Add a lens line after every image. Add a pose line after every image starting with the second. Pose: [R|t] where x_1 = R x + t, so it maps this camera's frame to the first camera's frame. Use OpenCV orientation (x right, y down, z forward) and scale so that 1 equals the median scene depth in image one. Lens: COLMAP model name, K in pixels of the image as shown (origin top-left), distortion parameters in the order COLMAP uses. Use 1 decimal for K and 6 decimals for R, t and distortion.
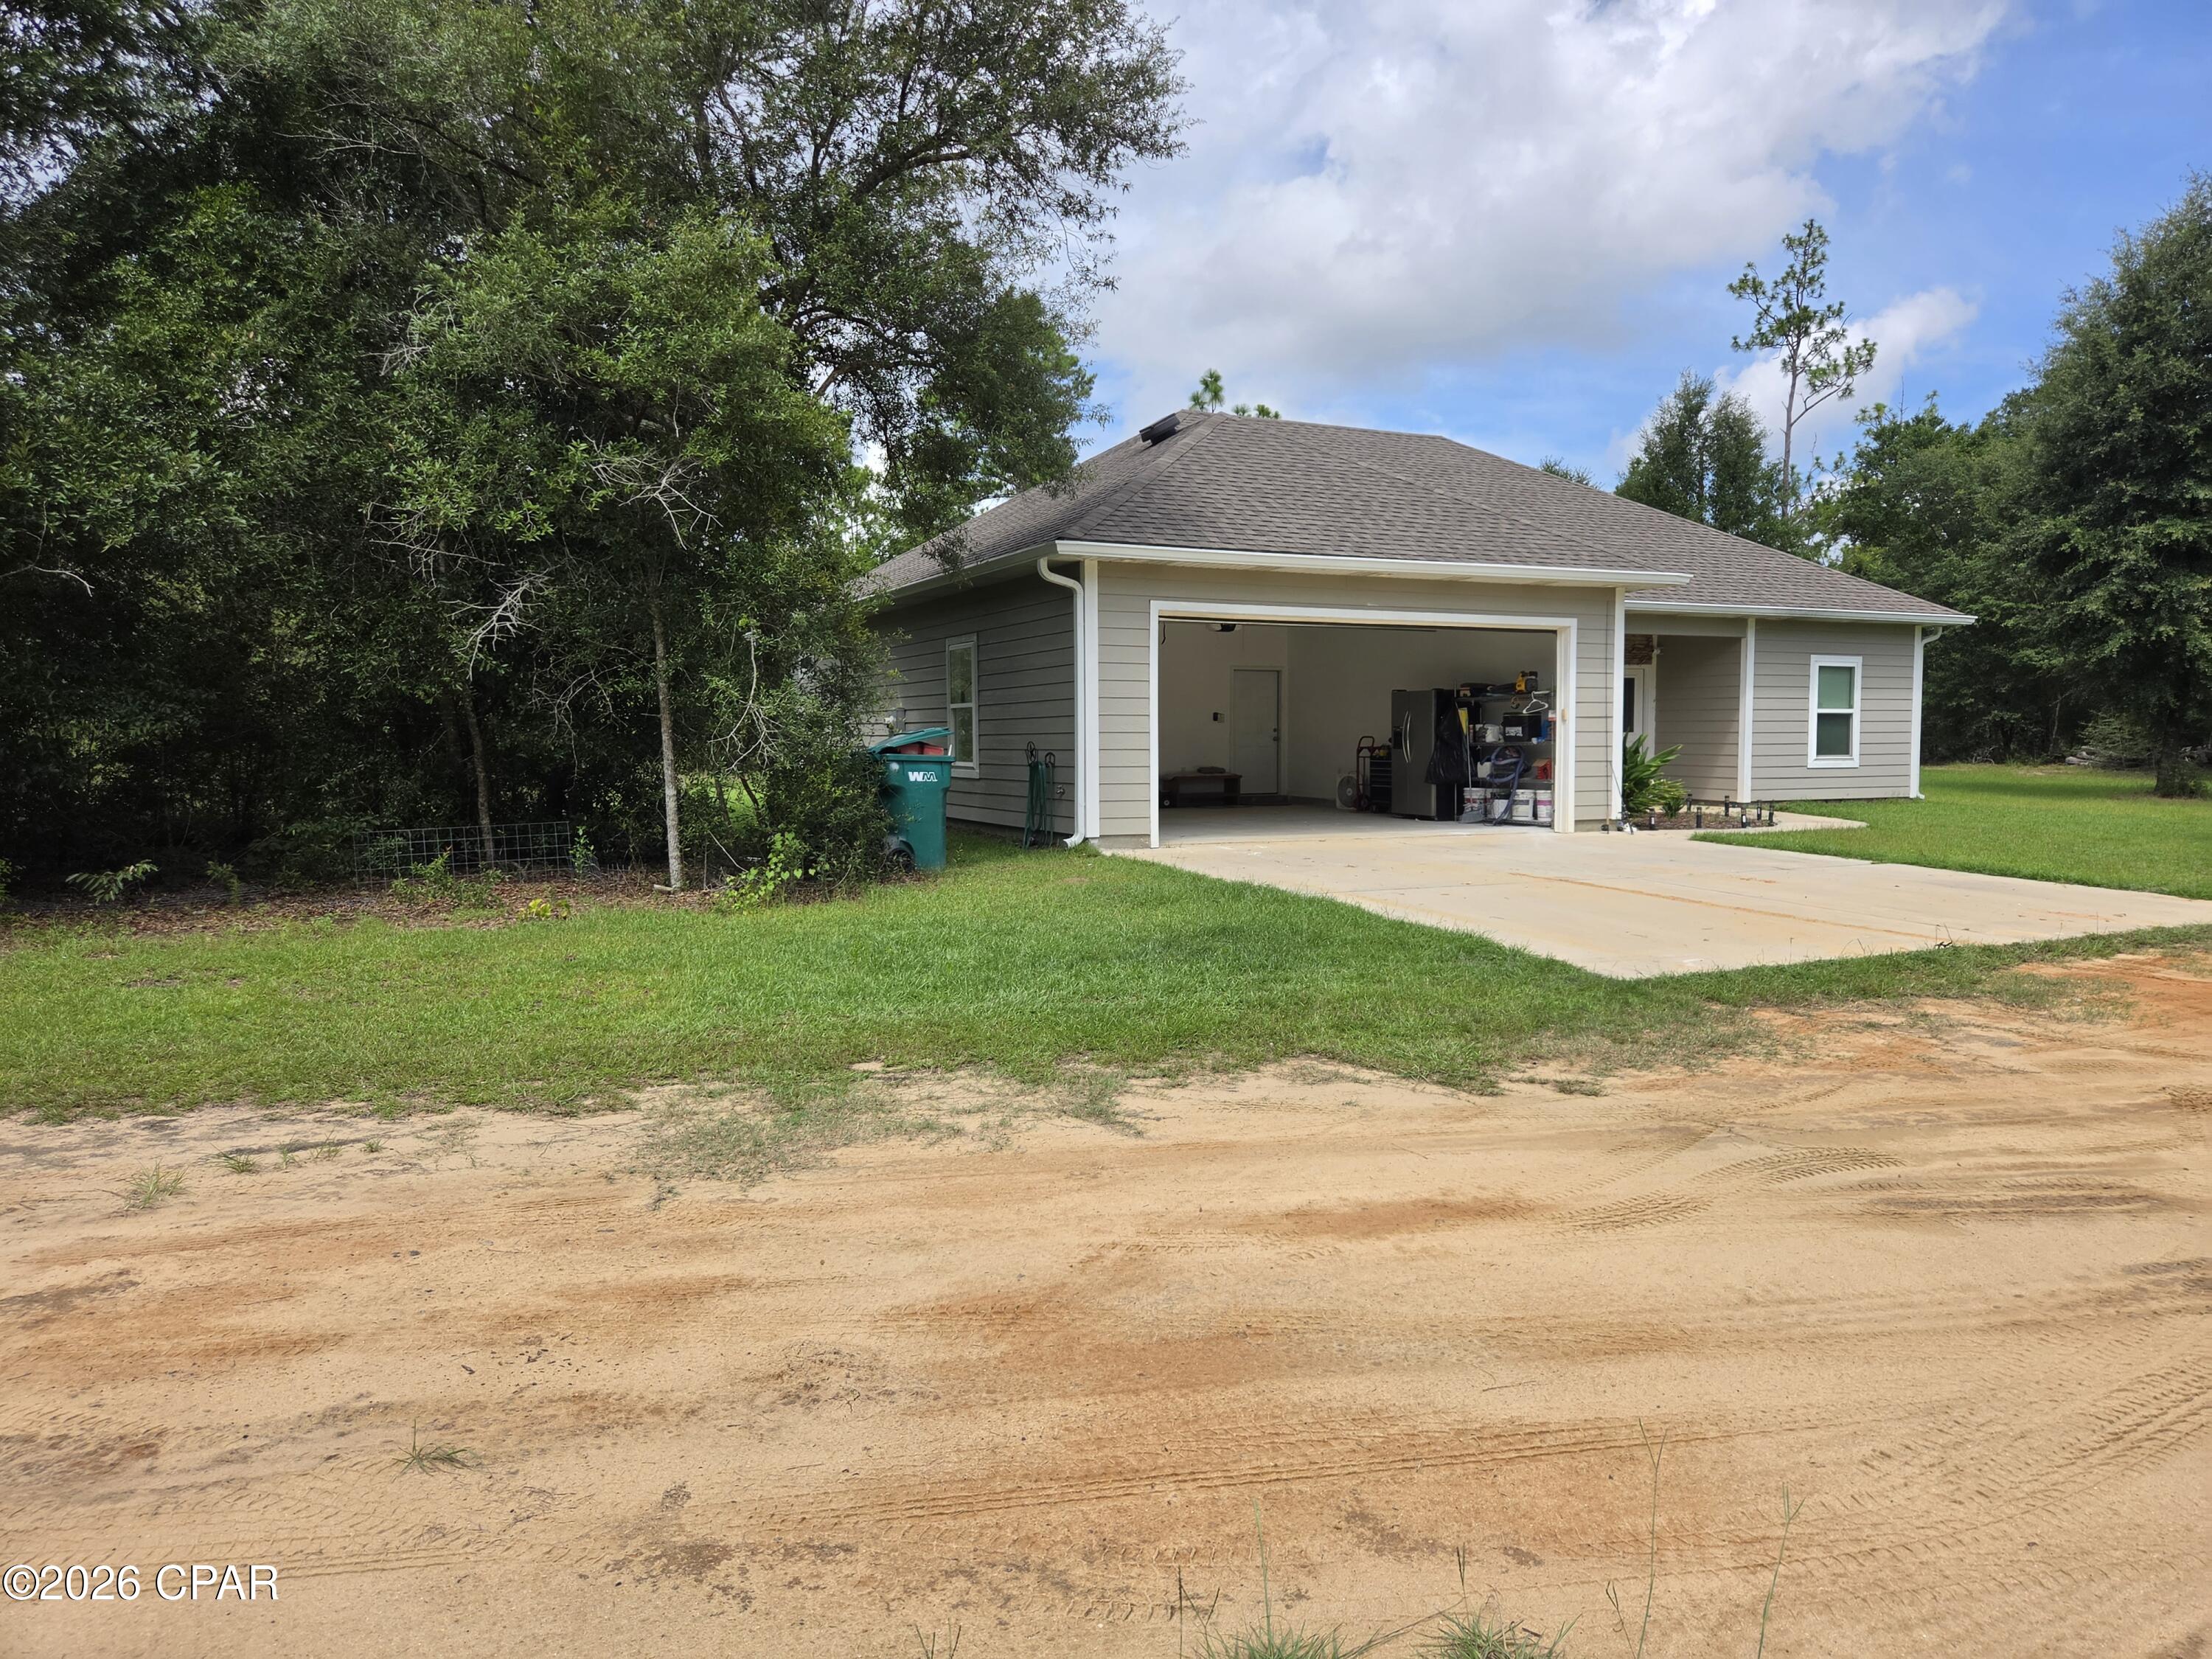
lens RADIAL K [[1512.1, 0, 1106.8], [0, 1512.1, 813.3], [0, 0, 1]] dist [0.072278, -0.057245]
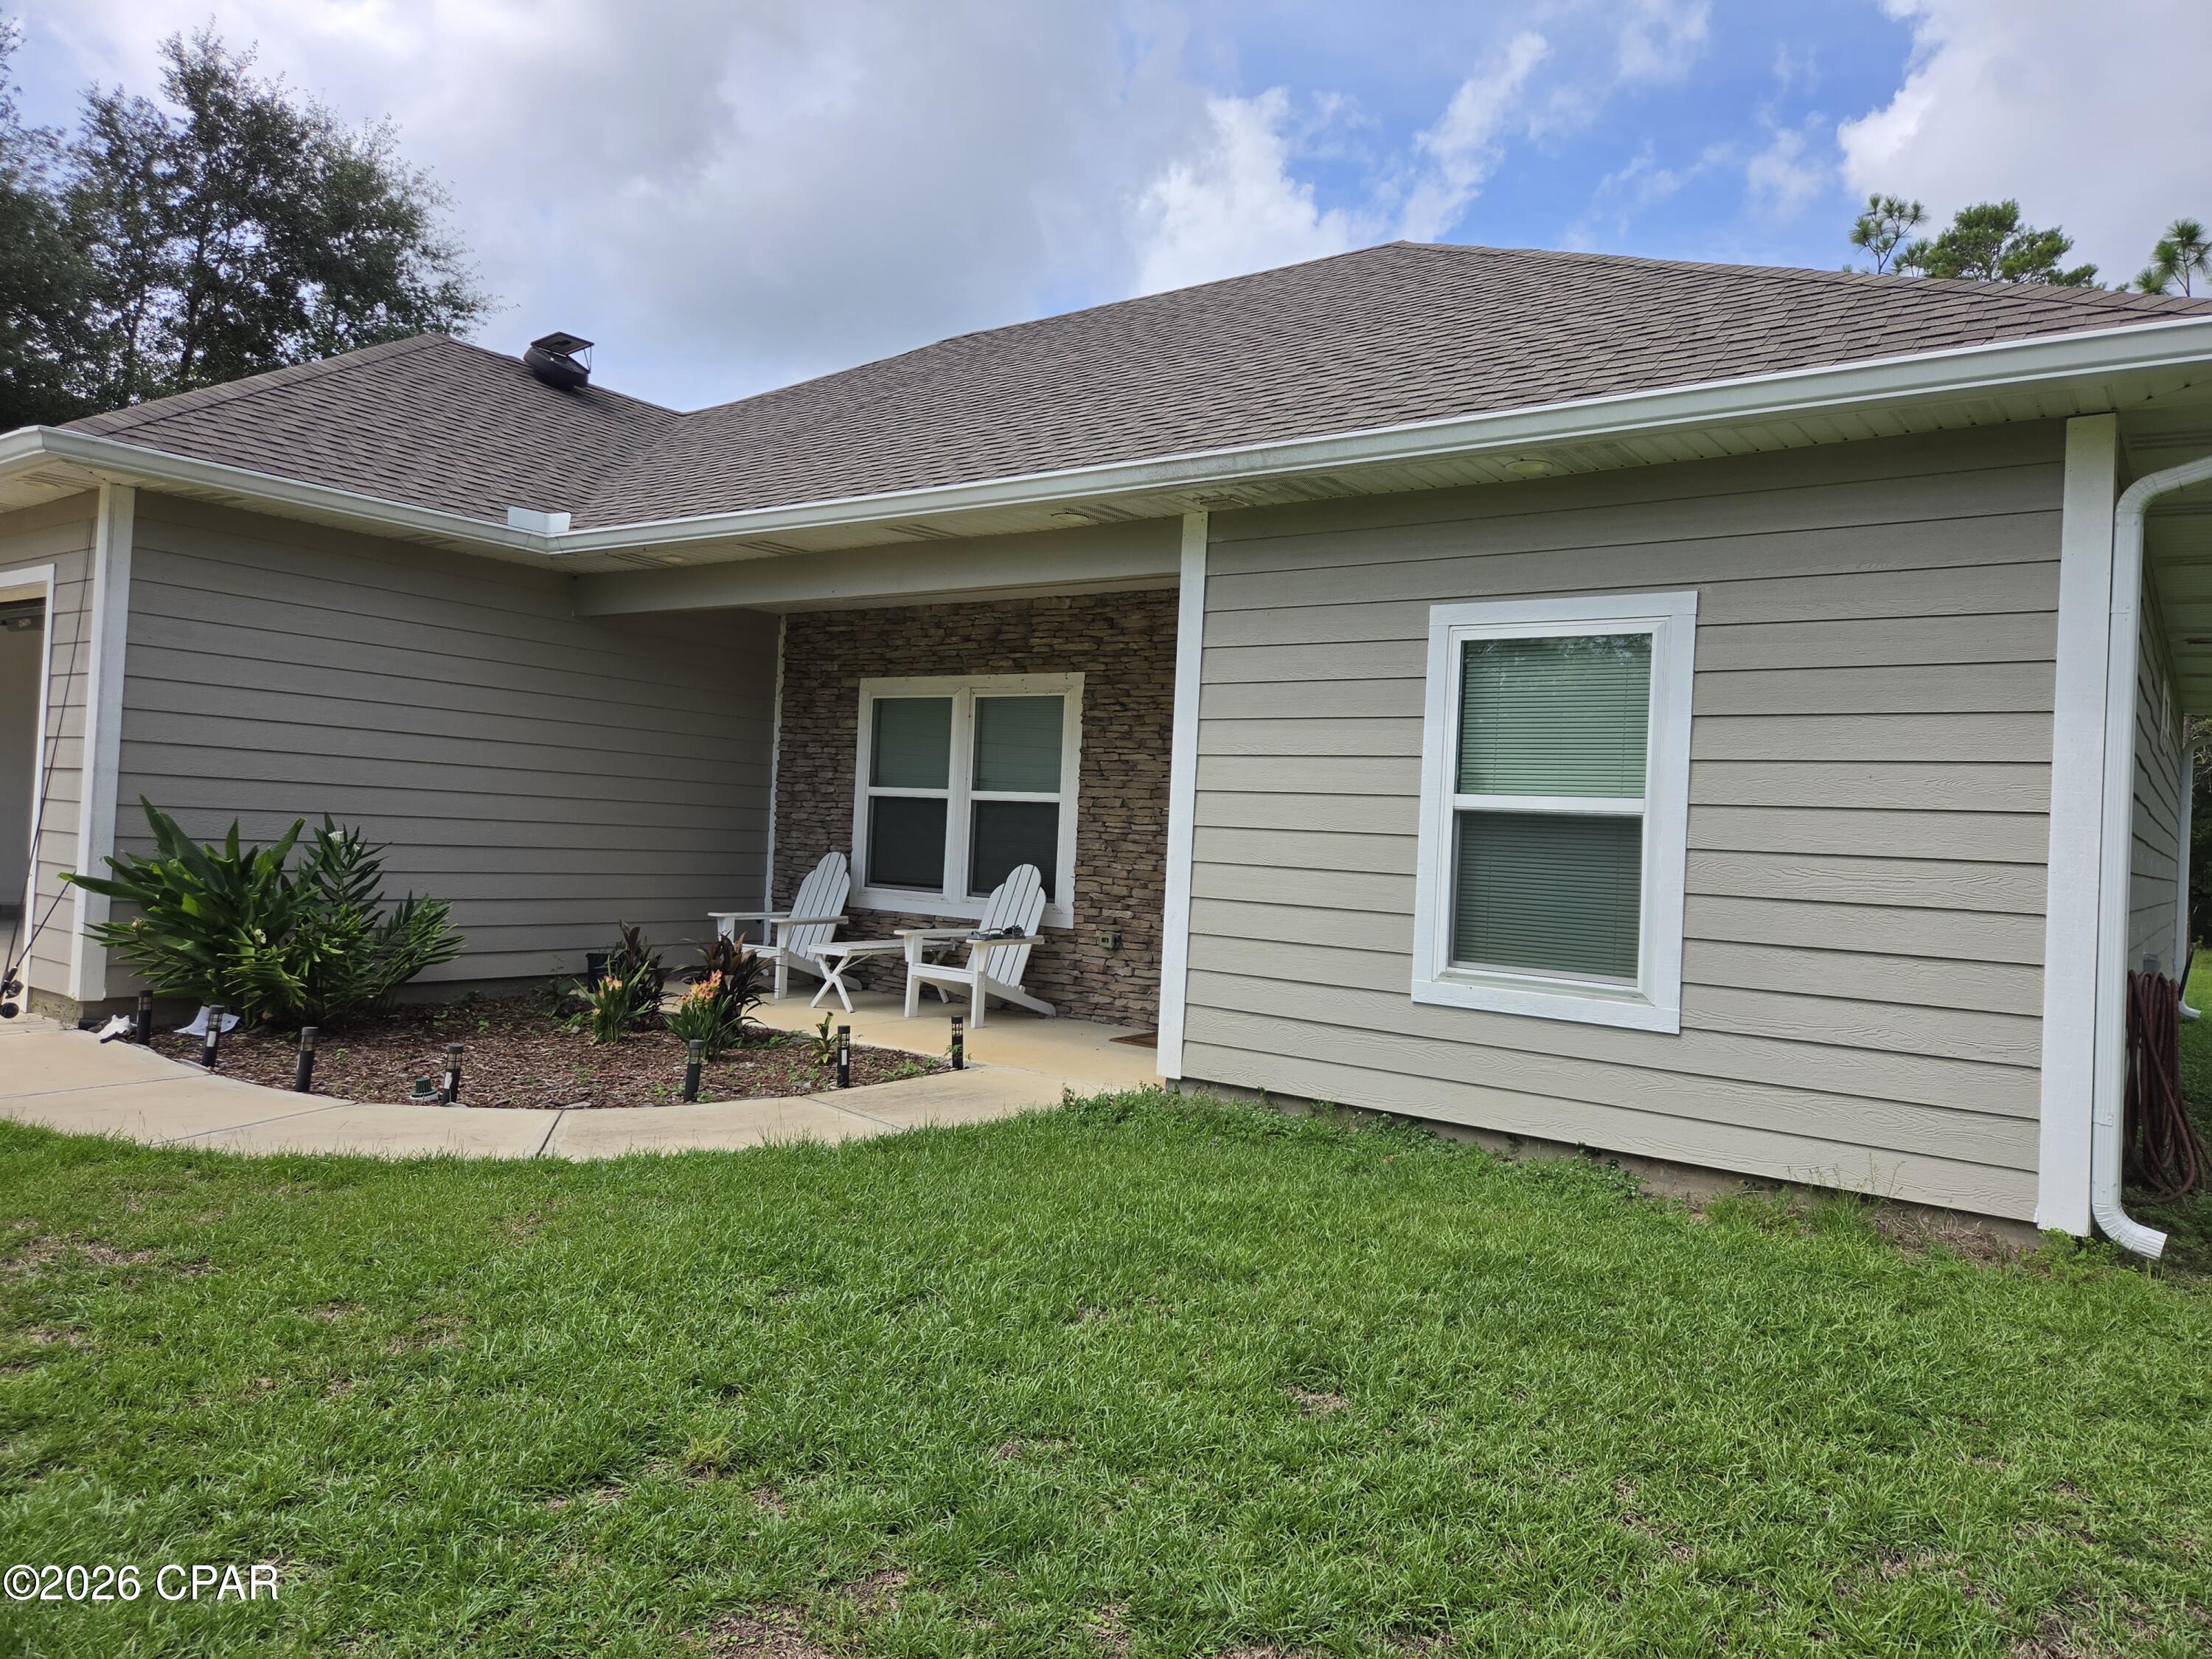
lens RADIAL K [[1494.7, 0, 1121.6], [0, 1494.7, 799.9], [0, 0, 1]] dist [0.076129, -0.062586]
pose [[0.463467, 0.001277, -0.886113, 1.036402], [-0.099913, 0.993697, -0.050826, -0.071911], [0.880464, 0.112090, 0.460673, 1.253850]]
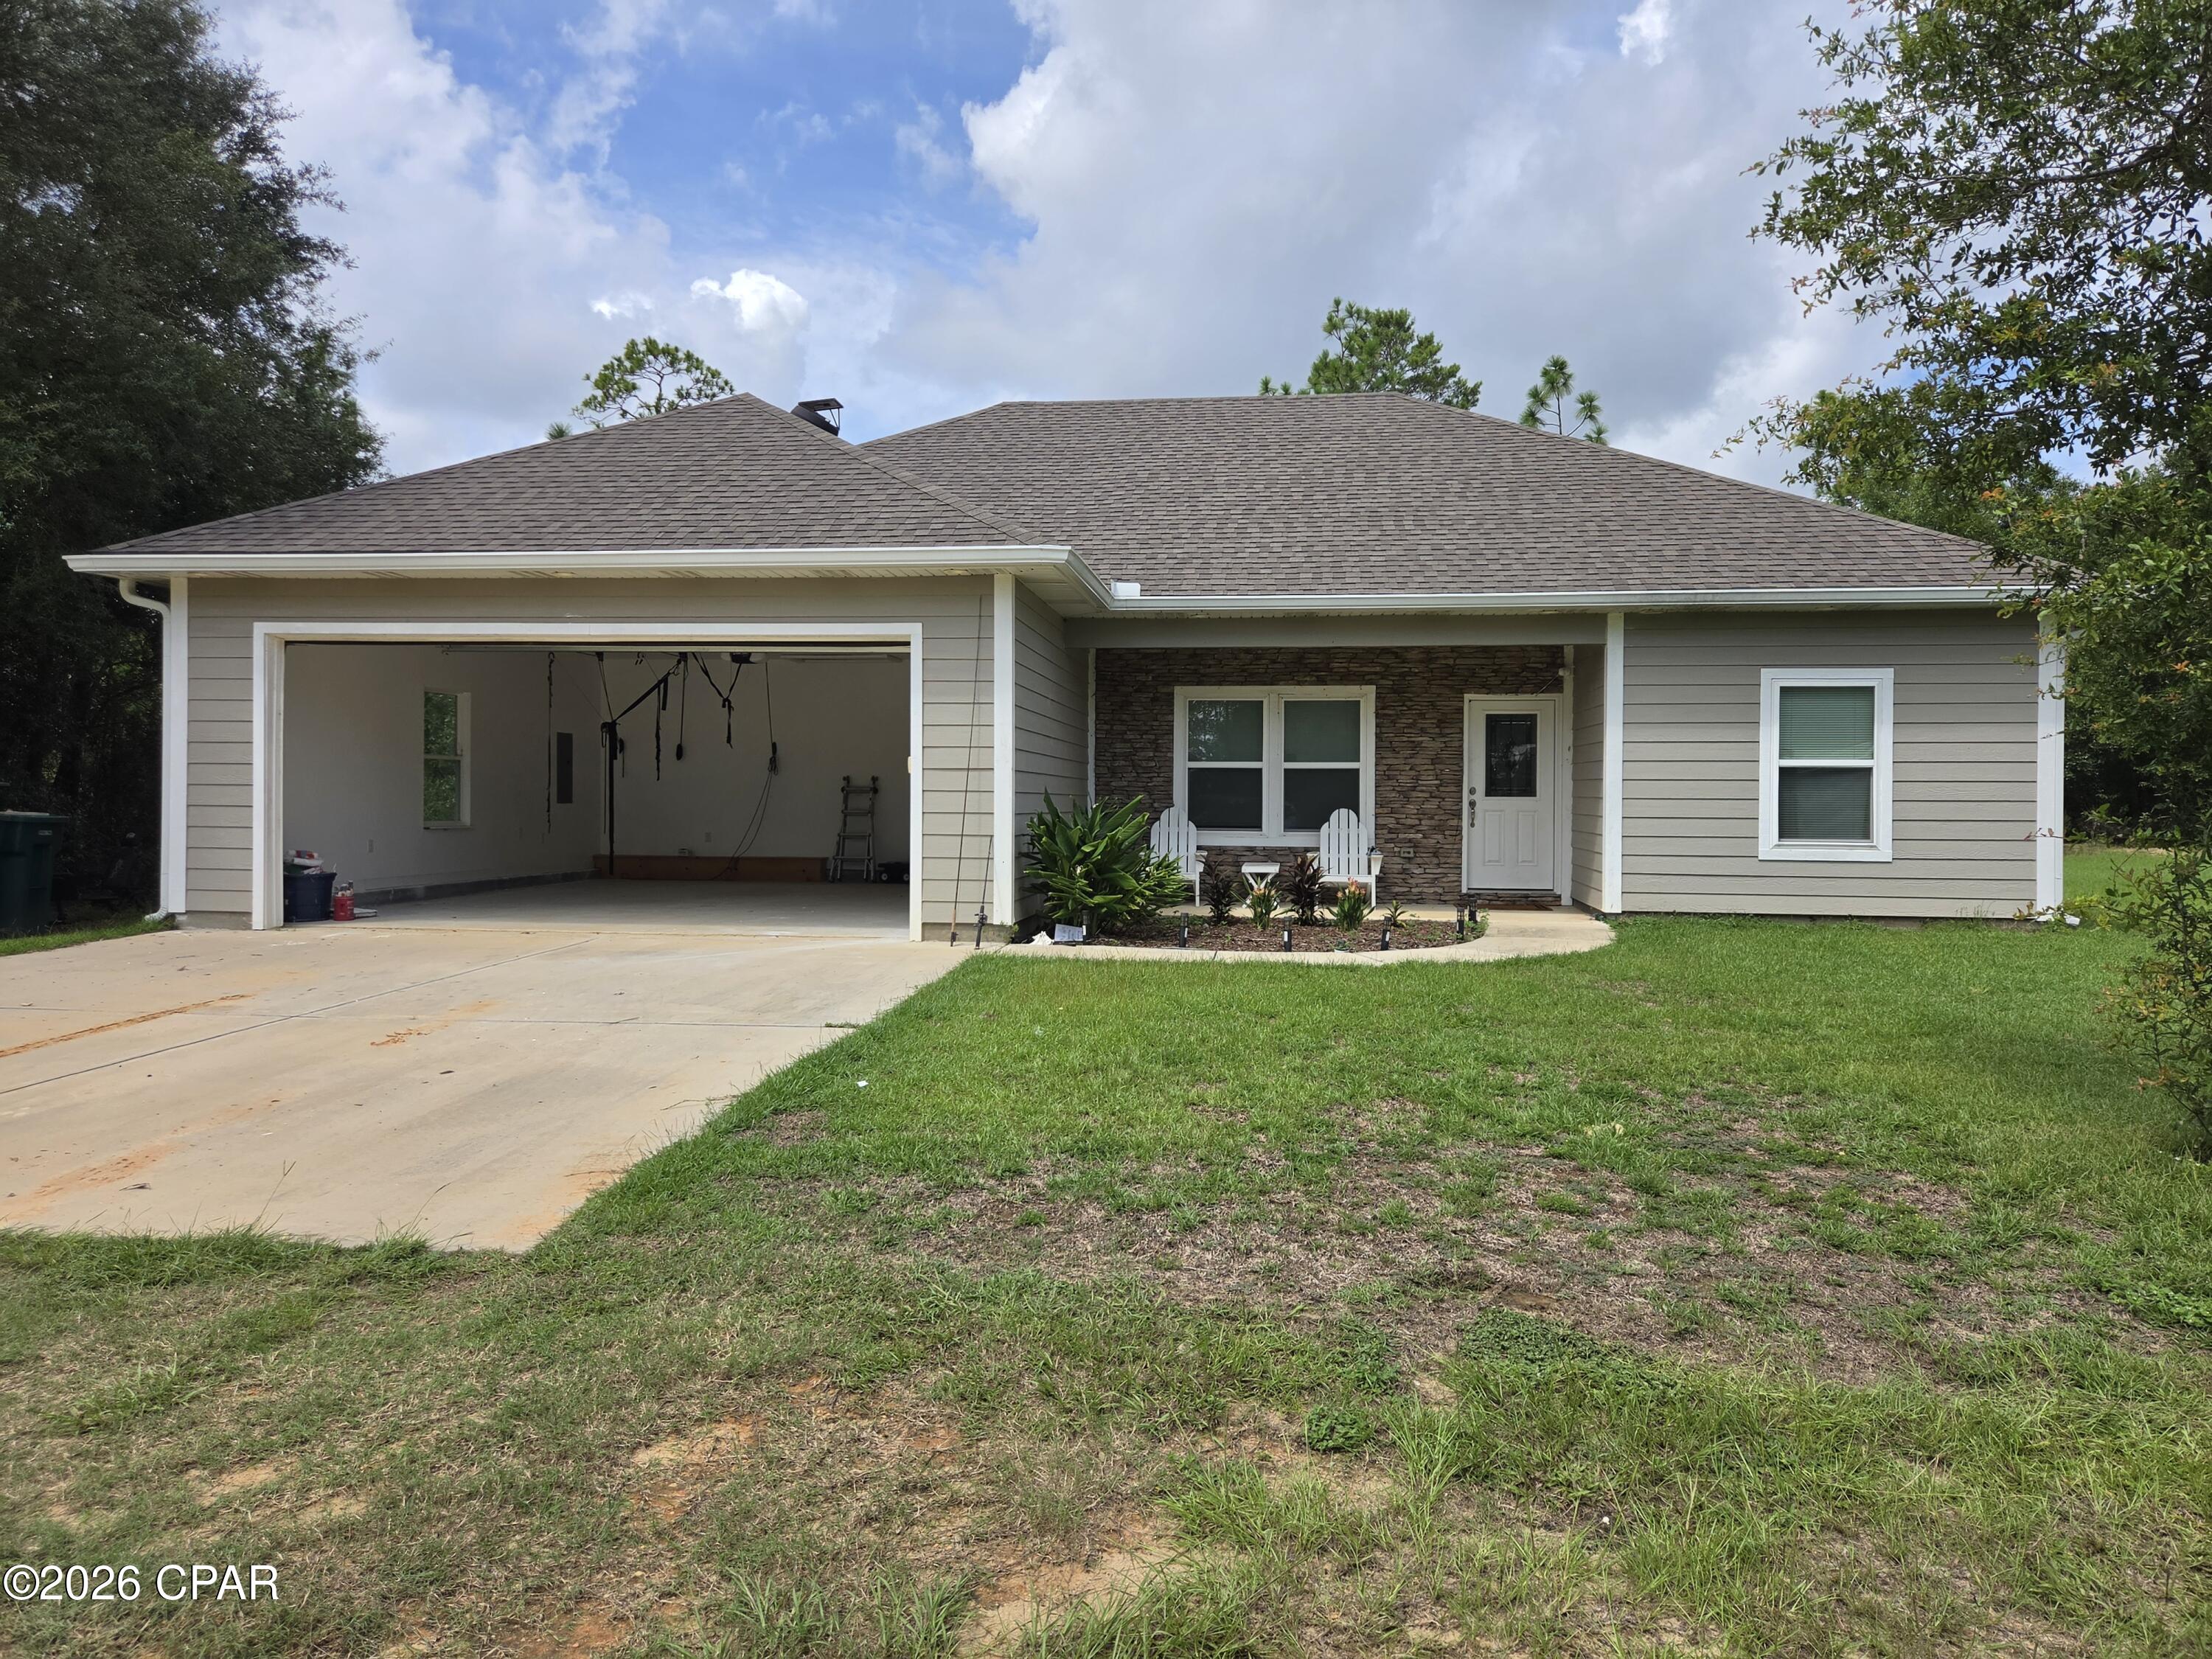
lens RADIAL K [[1512.1, 0, 1106.8], [0, 1512.1, 813.3], [0, 0, 1]] dist [0.072278, -0.057245]
pose [[0.841587, 0.008418, -0.540056, 0.861605], [-0.035809, 0.998548, -0.040237, -0.022500], [0.538933, 0.053202, 0.840667, 0.564440]]
